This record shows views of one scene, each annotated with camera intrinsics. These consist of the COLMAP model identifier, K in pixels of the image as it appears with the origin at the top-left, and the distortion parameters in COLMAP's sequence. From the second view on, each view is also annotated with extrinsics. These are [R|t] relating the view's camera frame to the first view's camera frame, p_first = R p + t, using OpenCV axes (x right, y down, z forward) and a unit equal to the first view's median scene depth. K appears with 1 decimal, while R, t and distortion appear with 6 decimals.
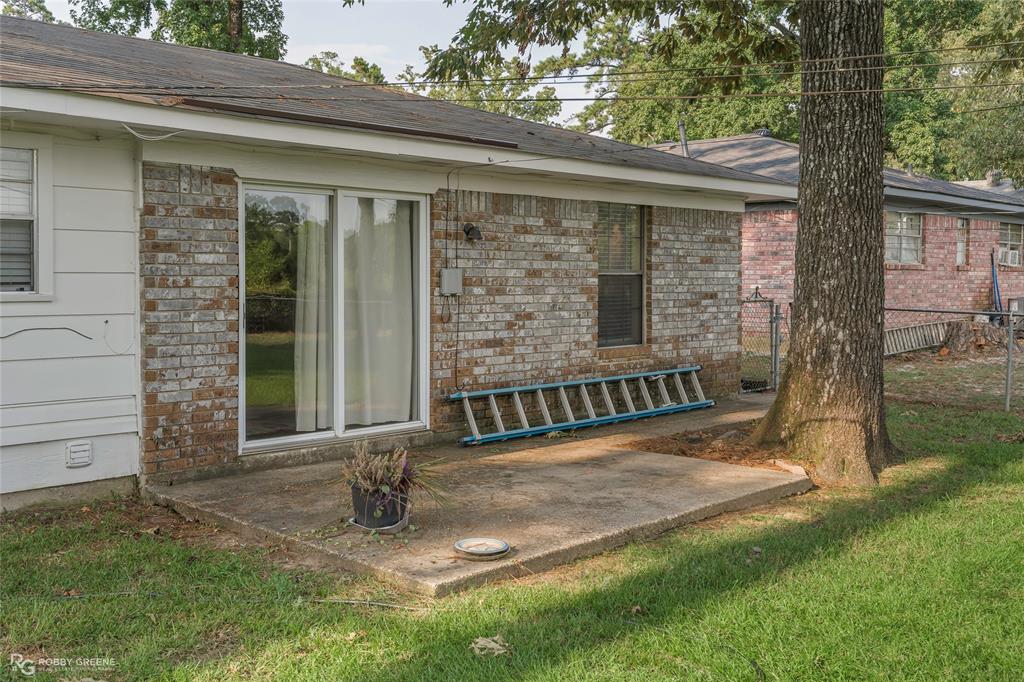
lens RADIAL K [[1024.3, 0, 512.7], [0, 1024.3, 338.3], [0, 0, 1]] dist [0.001176, 0.000000]
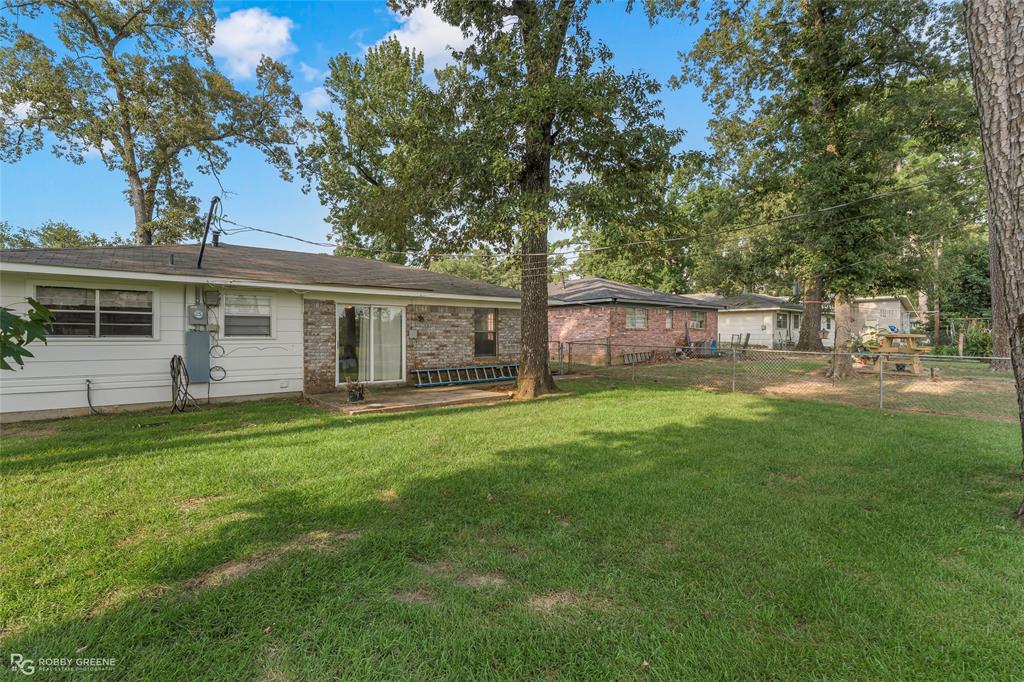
lens RADIAL K [[466.5, 0, 510.2], [0, 466.5, 342.3], [0, 0, 1]] dist [-0.010372, 0.001795]
pose [[0.994034, -0.004451, -0.108980, 0.384965], [-0.000755, 0.998862, -0.047682, 0.036167], [0.109068, 0.047480, 0.992900, -0.363721]]
